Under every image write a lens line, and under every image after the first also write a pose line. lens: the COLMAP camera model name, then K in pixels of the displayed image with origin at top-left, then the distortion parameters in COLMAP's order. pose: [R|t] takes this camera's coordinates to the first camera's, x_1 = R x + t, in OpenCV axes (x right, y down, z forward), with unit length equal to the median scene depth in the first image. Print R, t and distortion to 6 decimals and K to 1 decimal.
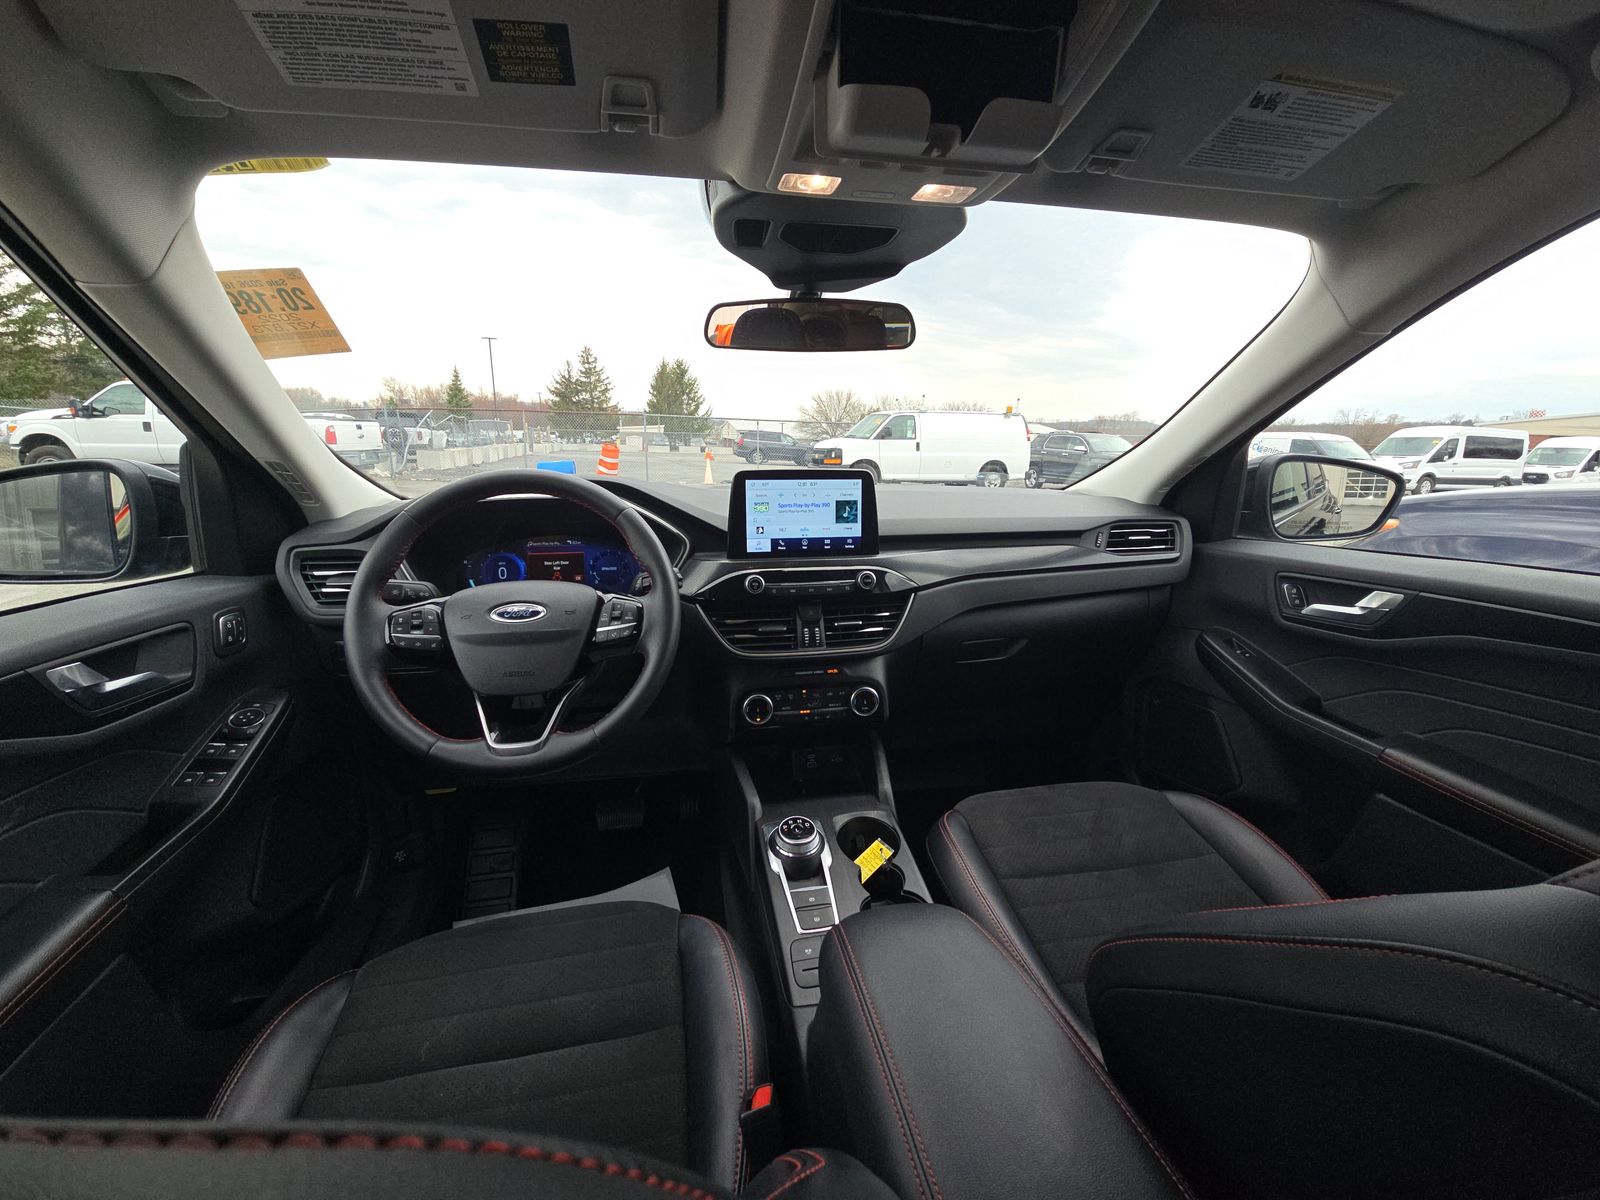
lens RADIAL K [[638.8, 0, 803.4], [0, 638.8, 596.8], [0, 0, 1]] dist [-0.010101, -0.000376]
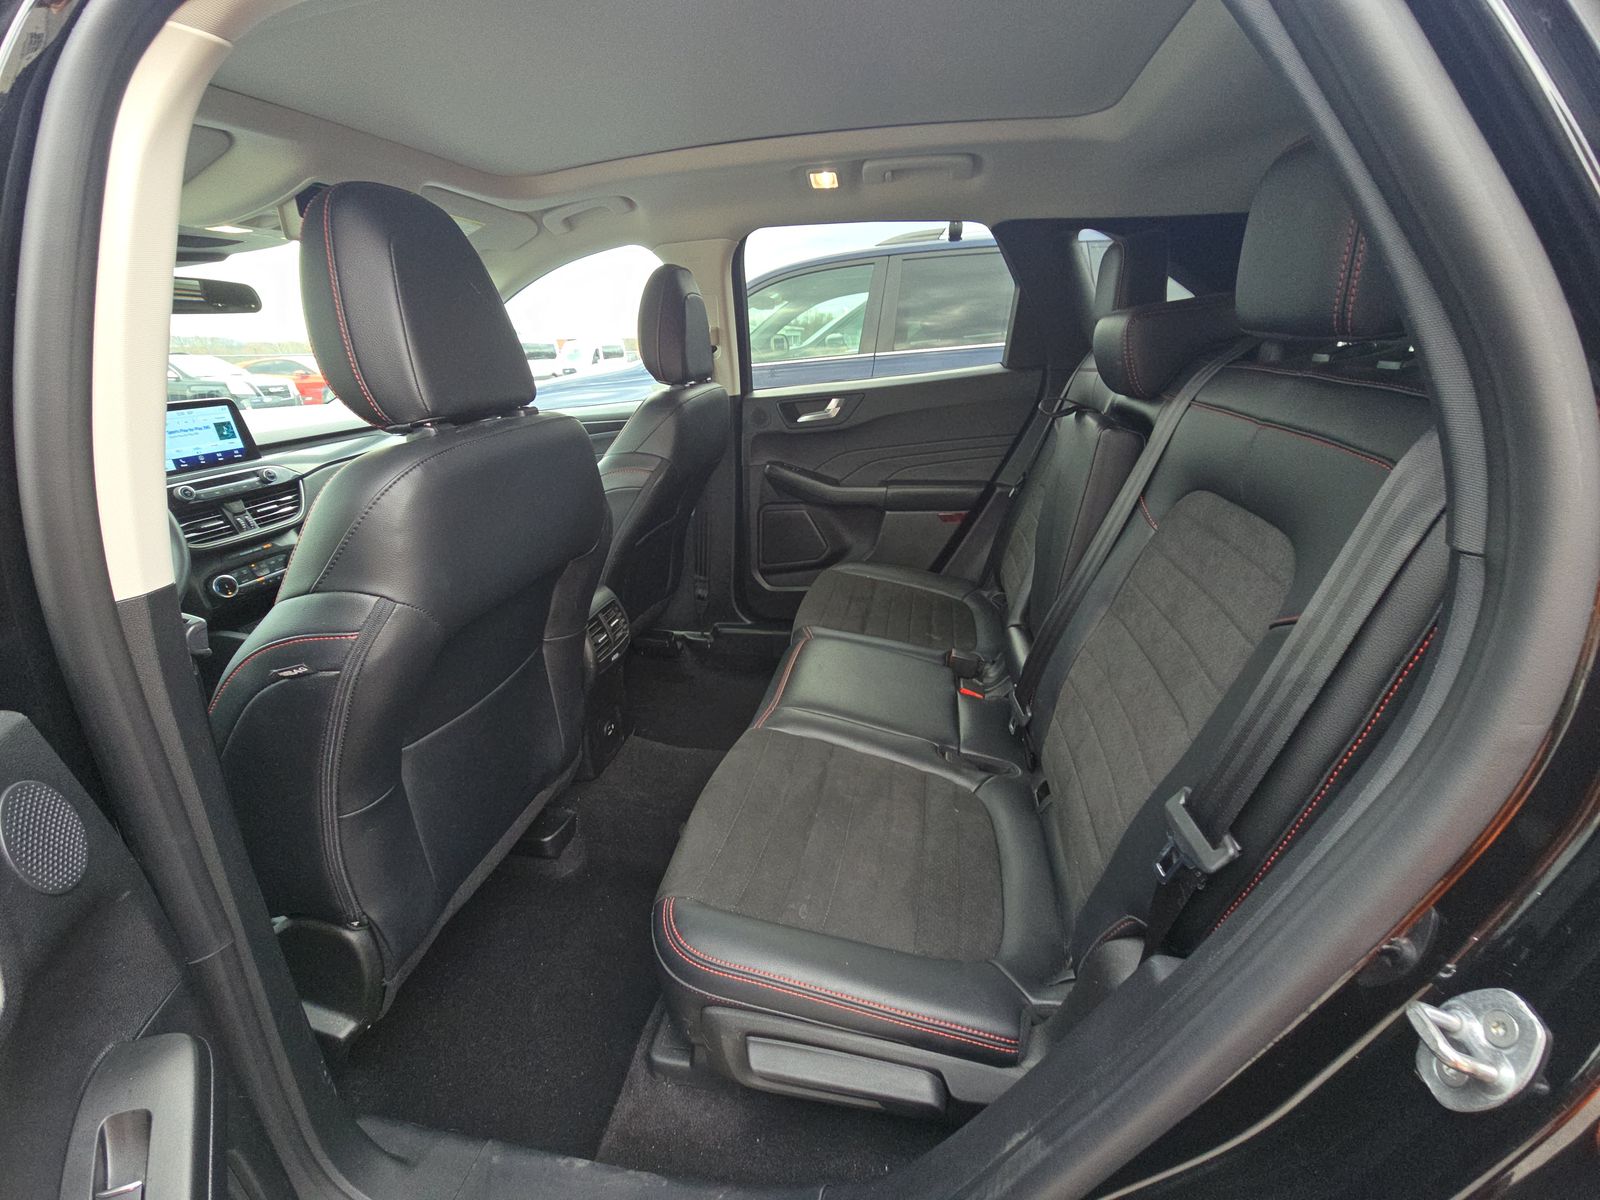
lens RADIAL K [[638.8, 0, 806.6], [0, 638.8, 607.5], [0, 0, 1]] dist [-0.010101, -0.000376]
pose [[0.371703, -0.370598, 0.851172, -0.766433], [0.243699, 0.923661, 0.295738, 0.120133], [-0.895794, 0.097503, 0.433642, -0.672679]]
